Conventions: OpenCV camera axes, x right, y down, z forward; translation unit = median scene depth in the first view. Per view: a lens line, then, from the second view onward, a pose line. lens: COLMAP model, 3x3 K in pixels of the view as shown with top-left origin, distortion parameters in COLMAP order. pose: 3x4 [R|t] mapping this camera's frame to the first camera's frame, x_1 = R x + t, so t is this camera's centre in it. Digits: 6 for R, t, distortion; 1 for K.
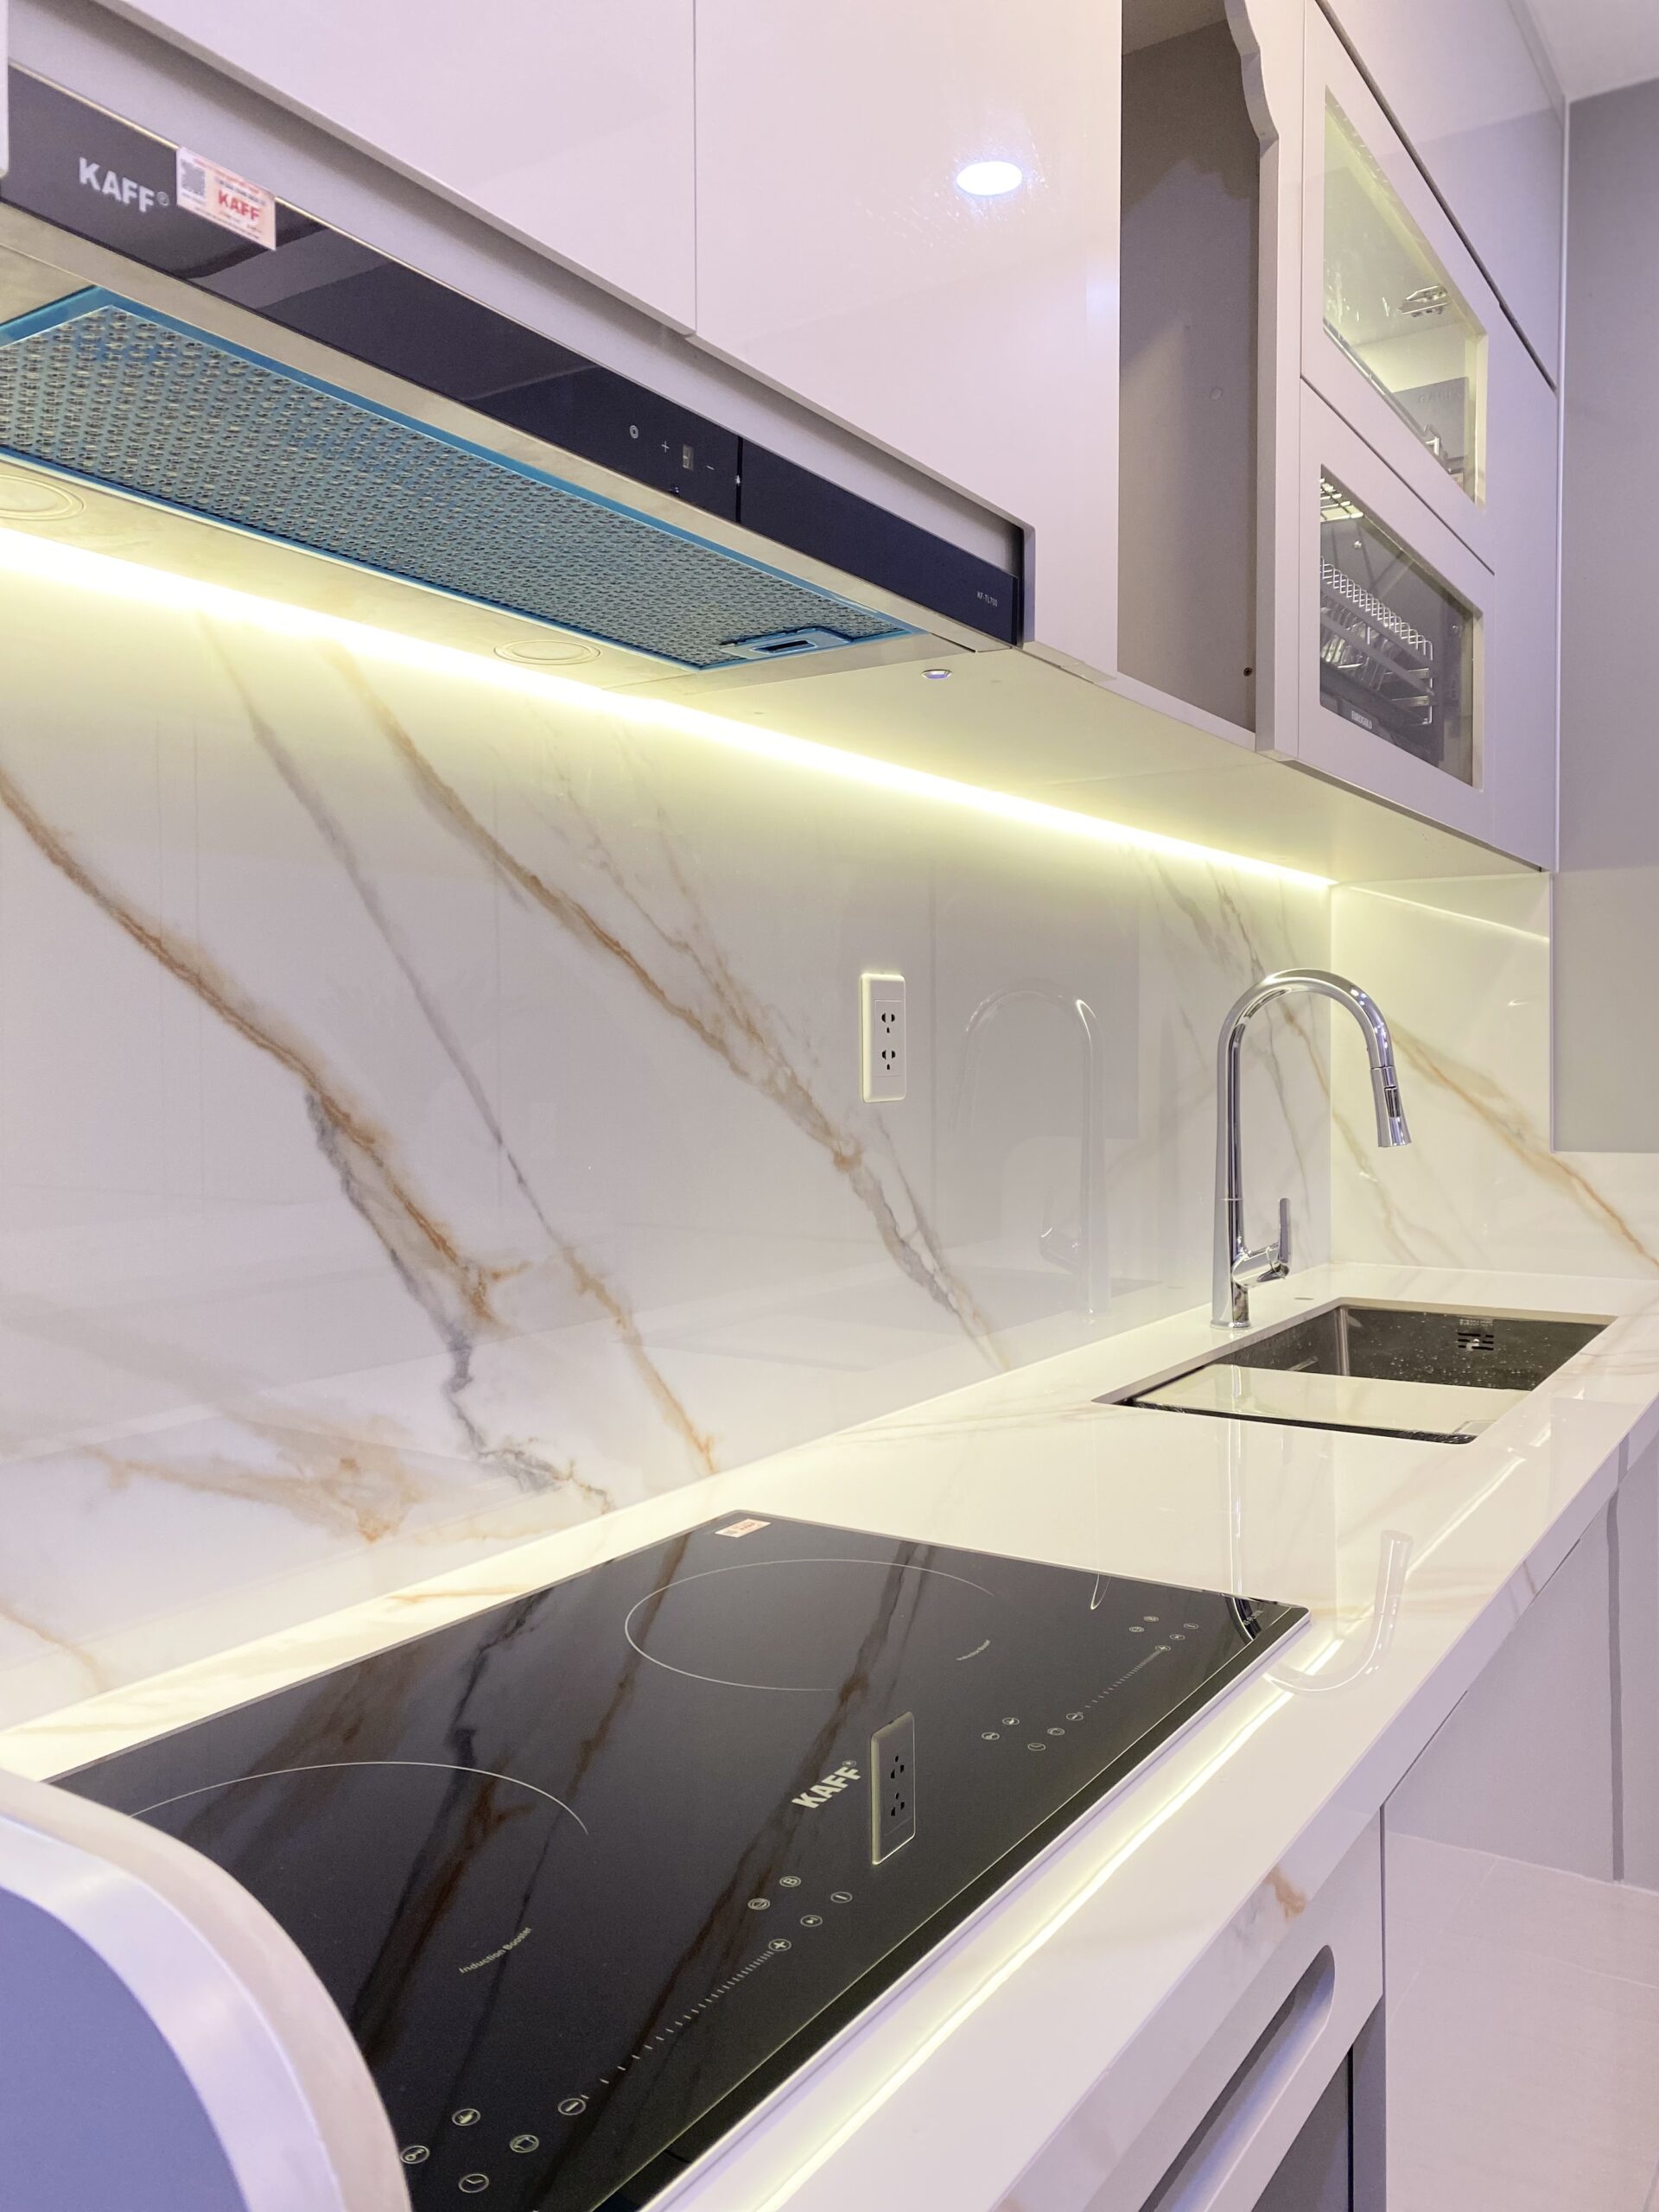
lens RADIAL K [[1699.7, 0, 833.8], [0, 1699.7, 1078.2], [0, 0, 1]] dist [0.070192, -0.071776]
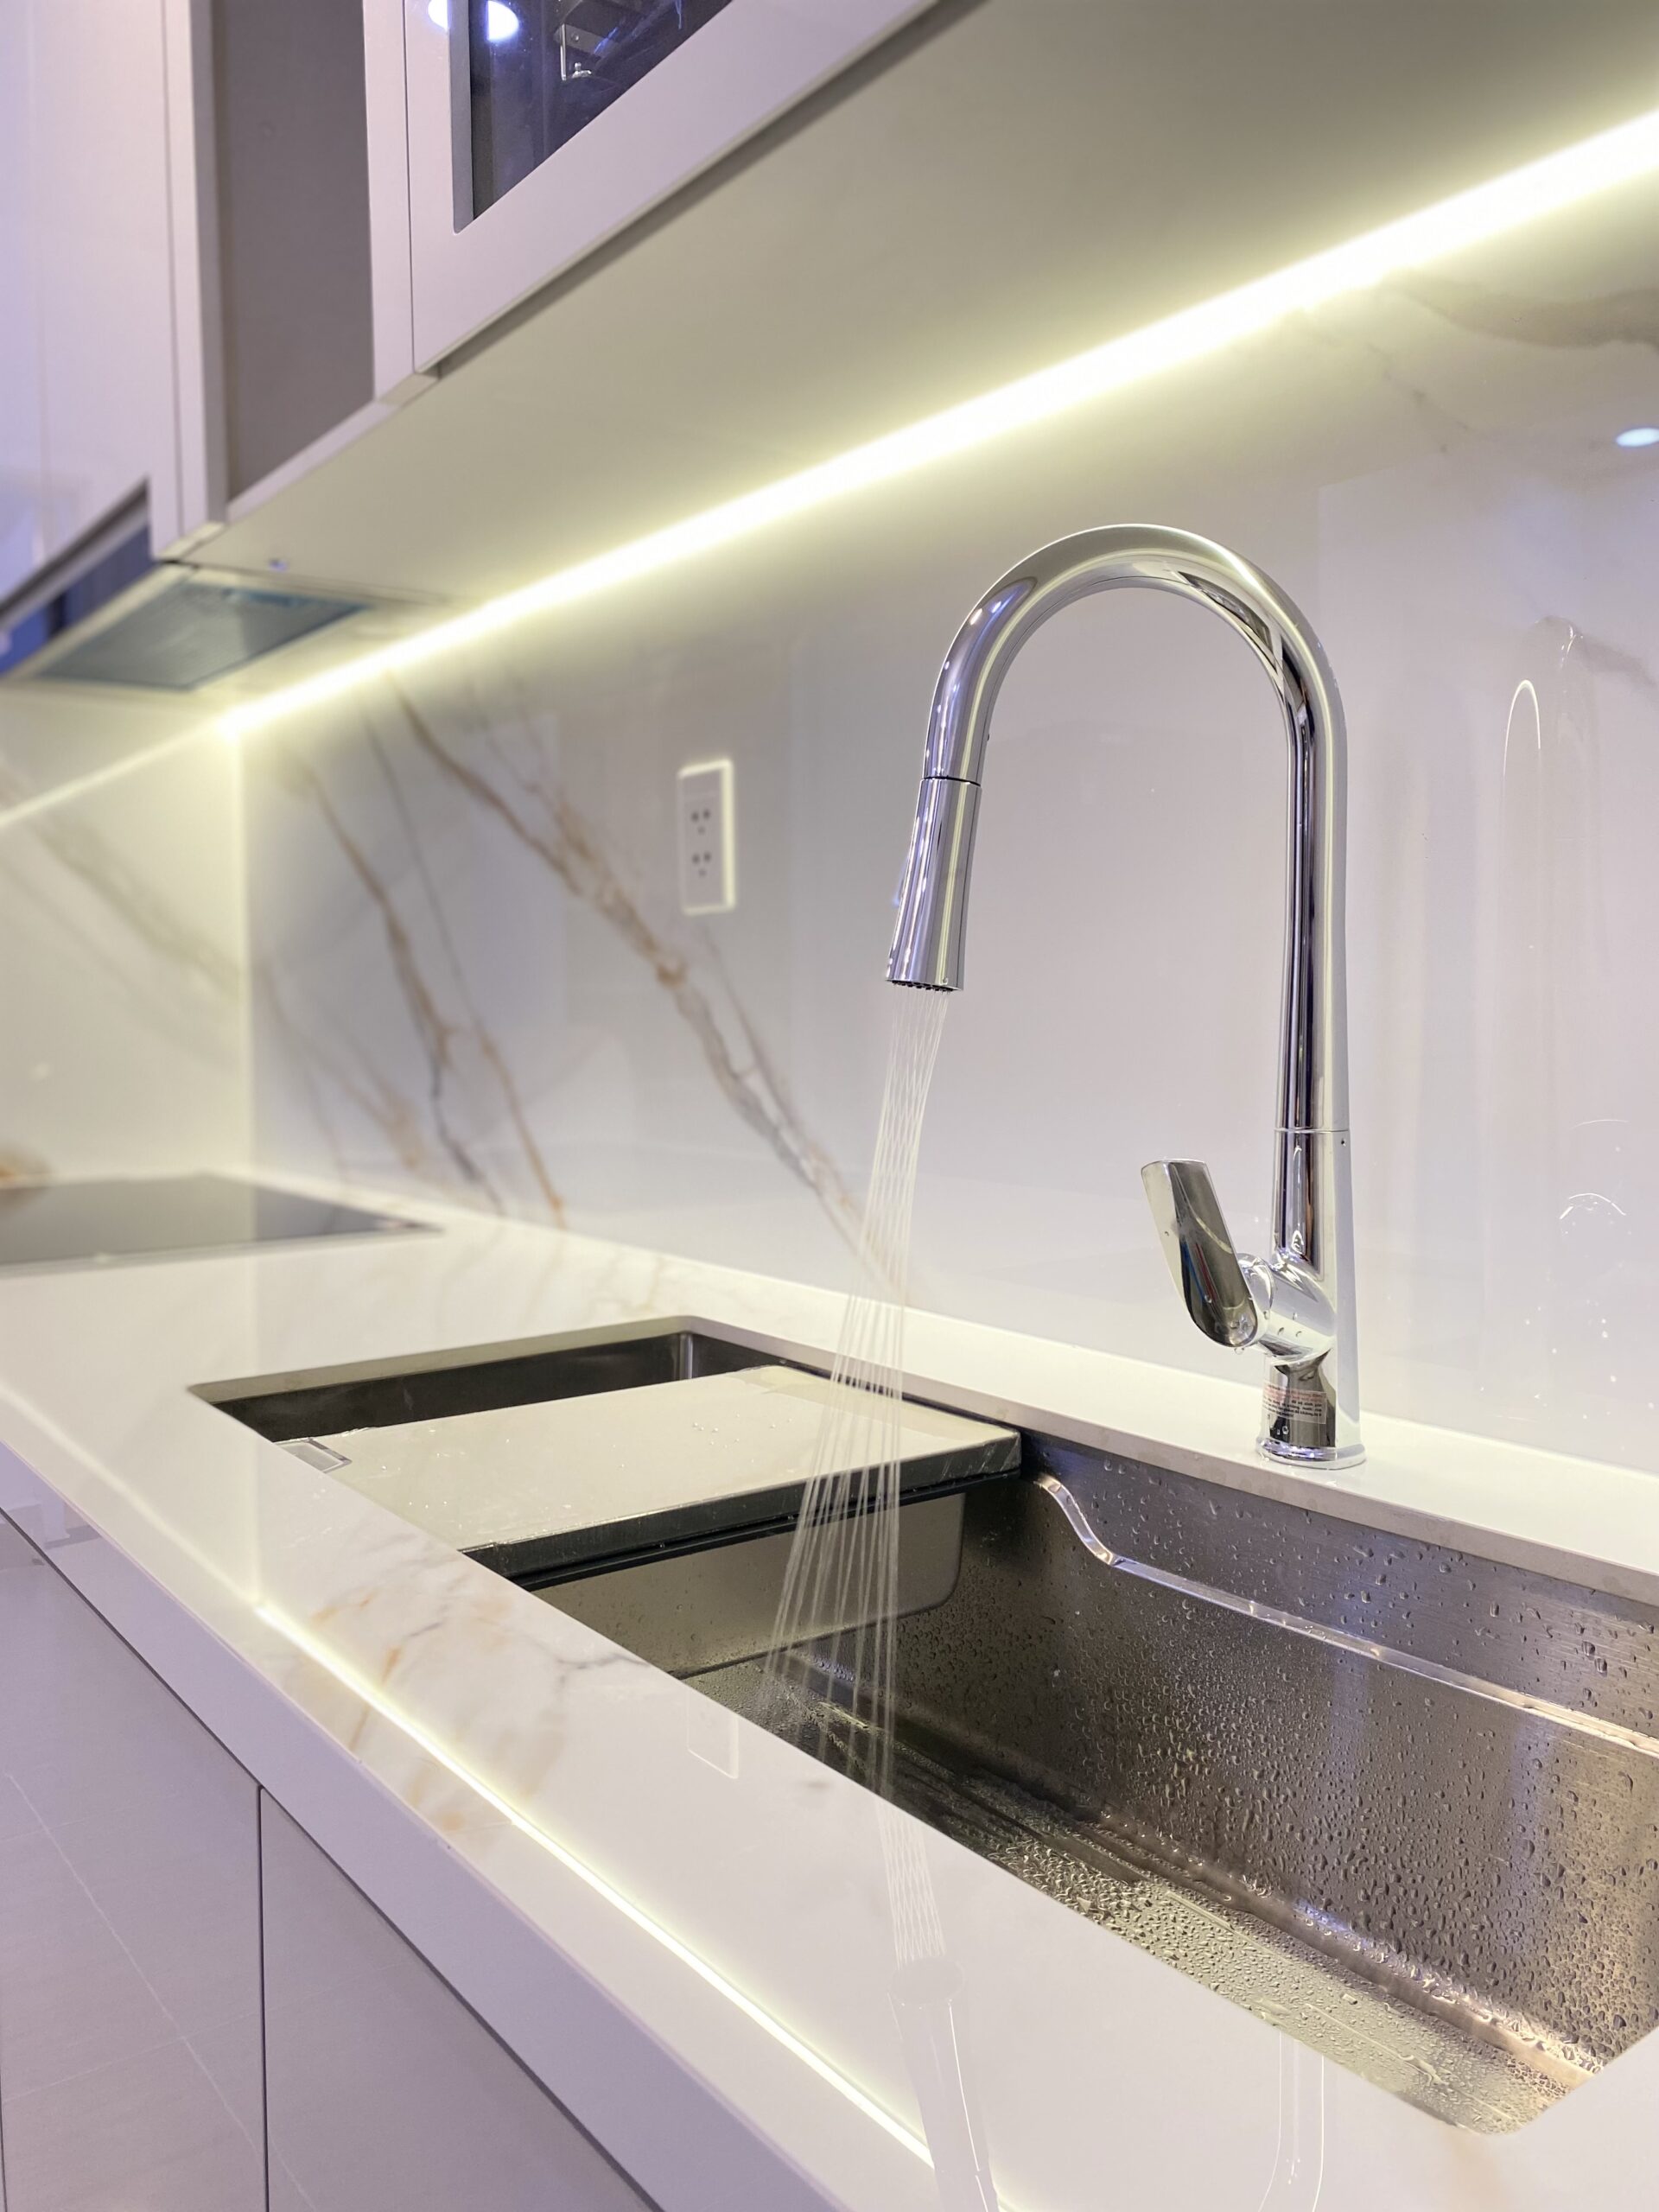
lens RADIAL K [[1796.4, 0, 829.5], [0, 1796.4, 1106.0], [0, 0, 1]] dist [-0.013600, 0.003979]
pose [[-0.351327, 0.070709, -0.933579, 1.199494], [-0.000193, 0.997139, 0.075595, 0.059008], [0.936253, 0.026739, -0.350308, 1.882136]]
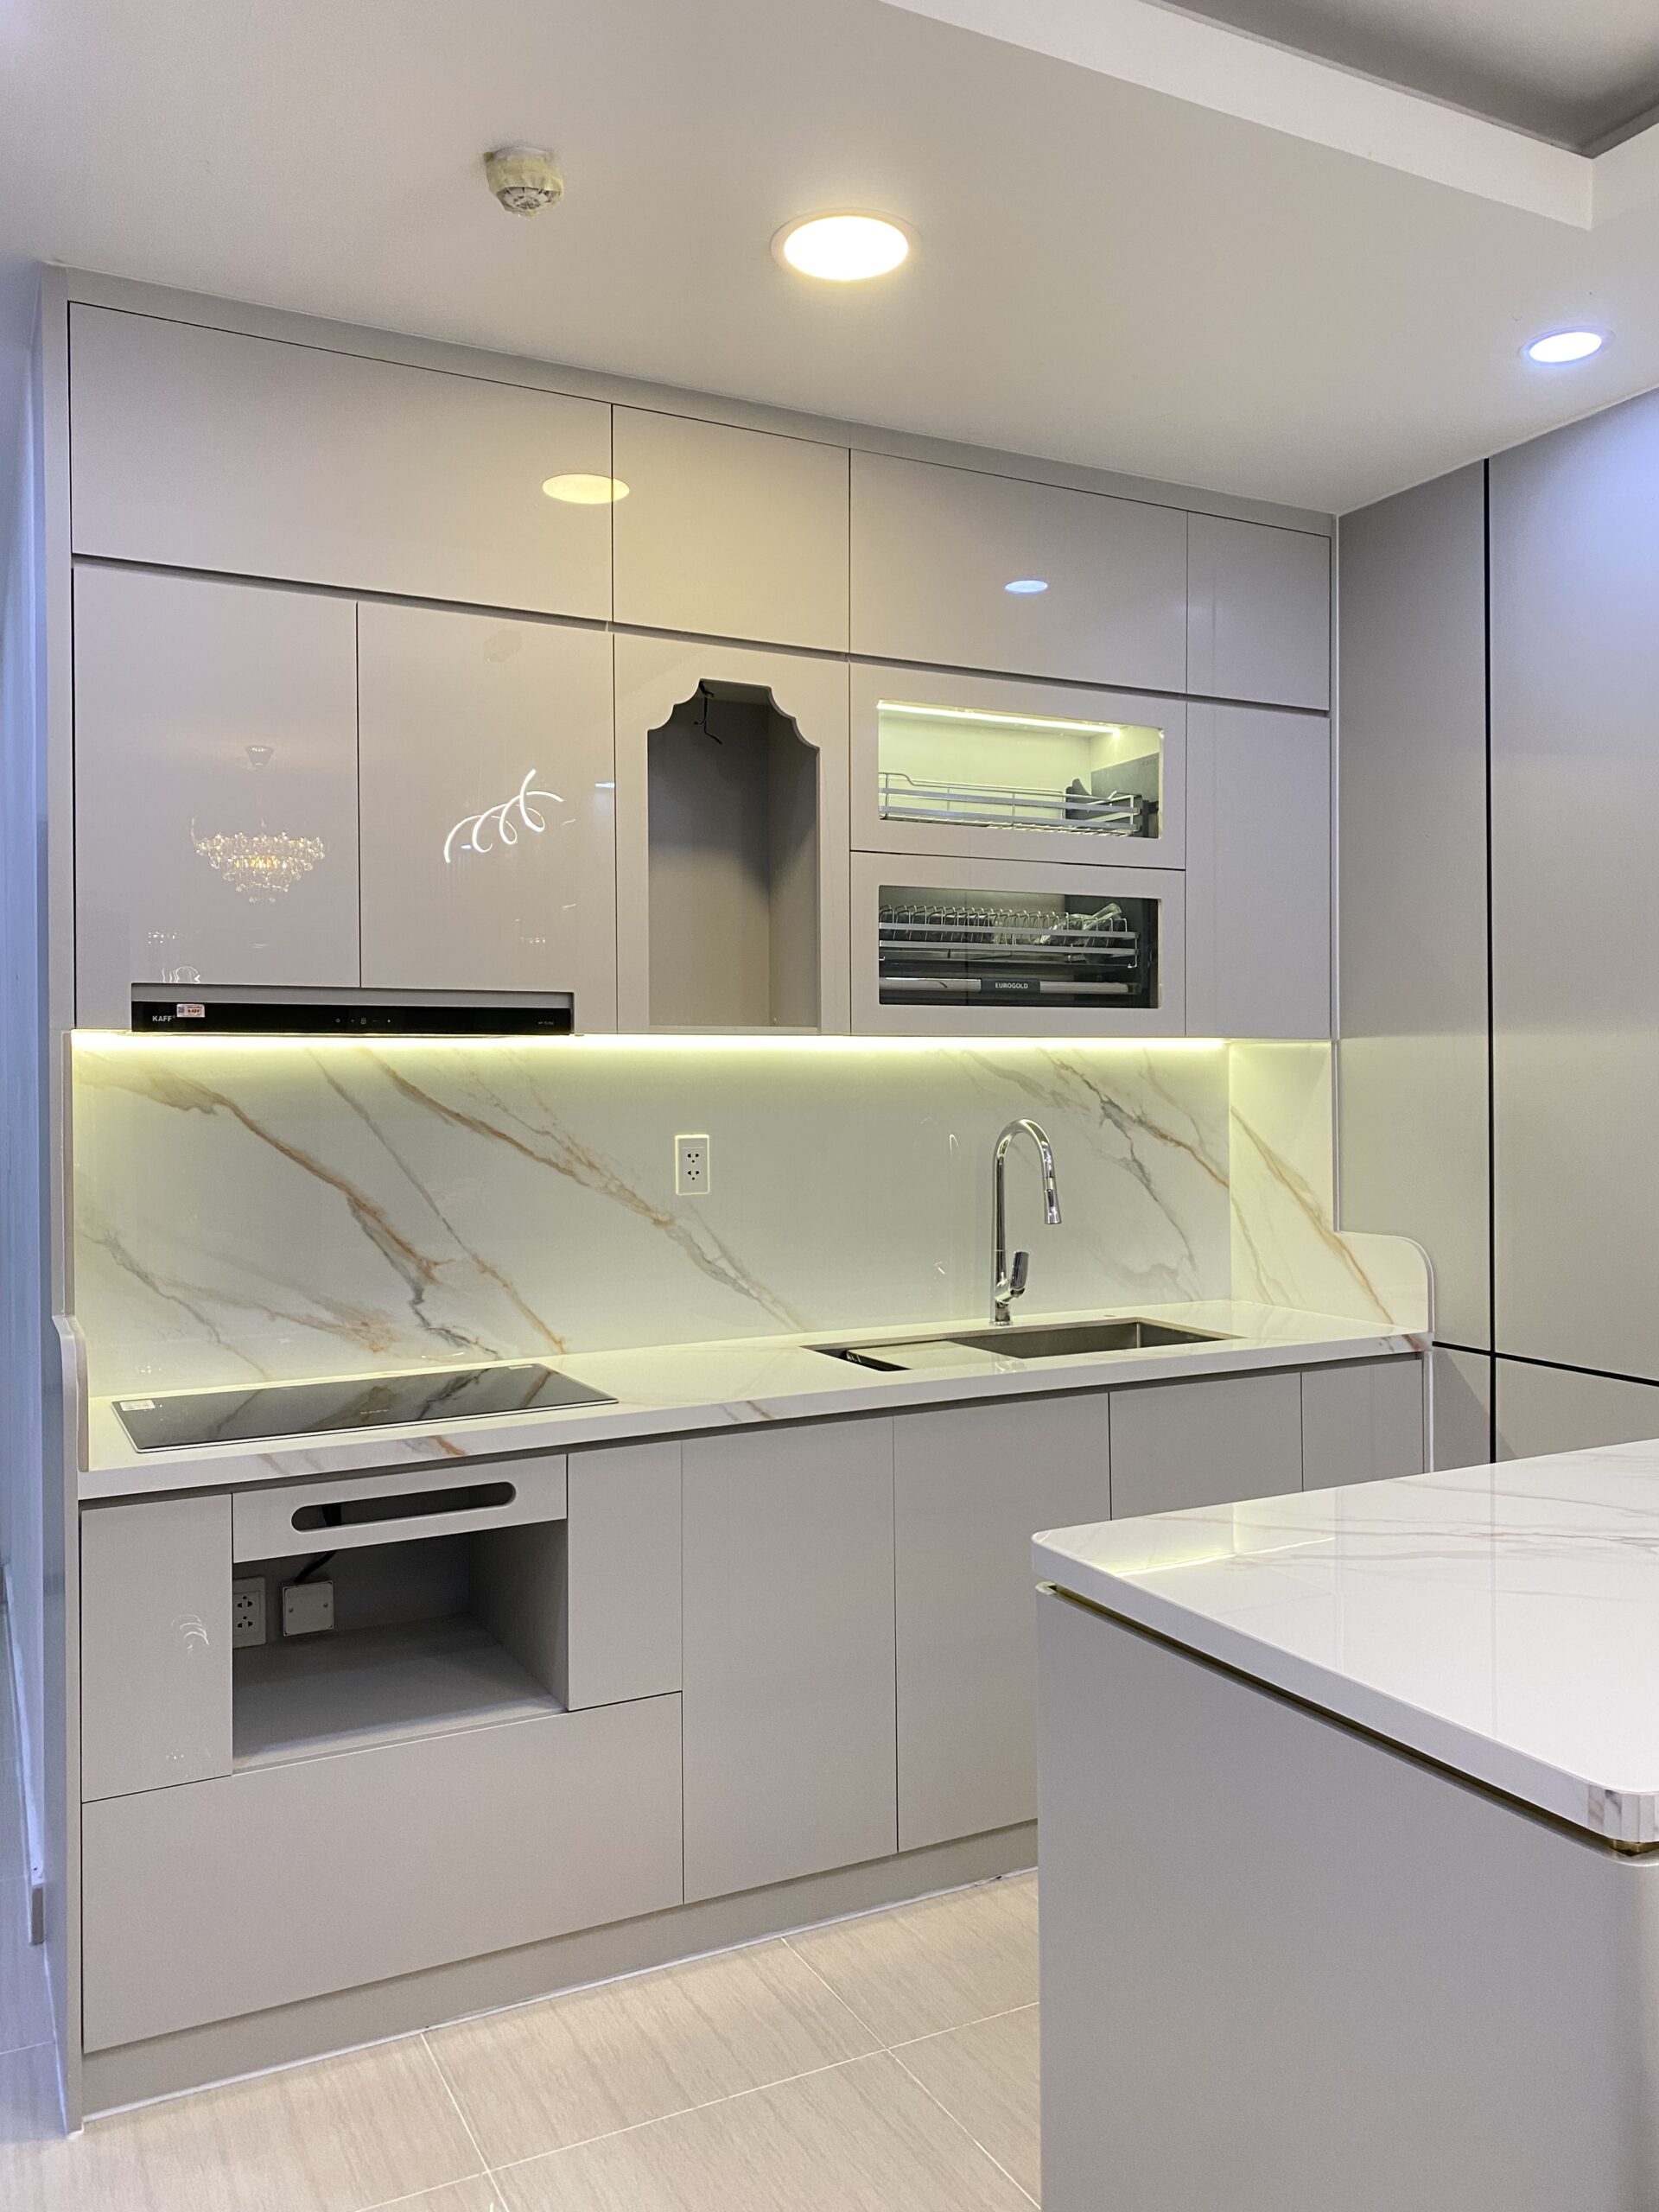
lens RADIAL K [[1697.5, 0, 826.7], [0, 1697.5, 1081.8], [0, 0, 1]] dist [0.068914, -0.066953]
pose [[0.873549, 0.002978, -0.486728, 1.633724], [-0.006071, 0.999970, -0.004777, -0.160320], [0.486699, 0.007128, 0.873541, -1.041596]]
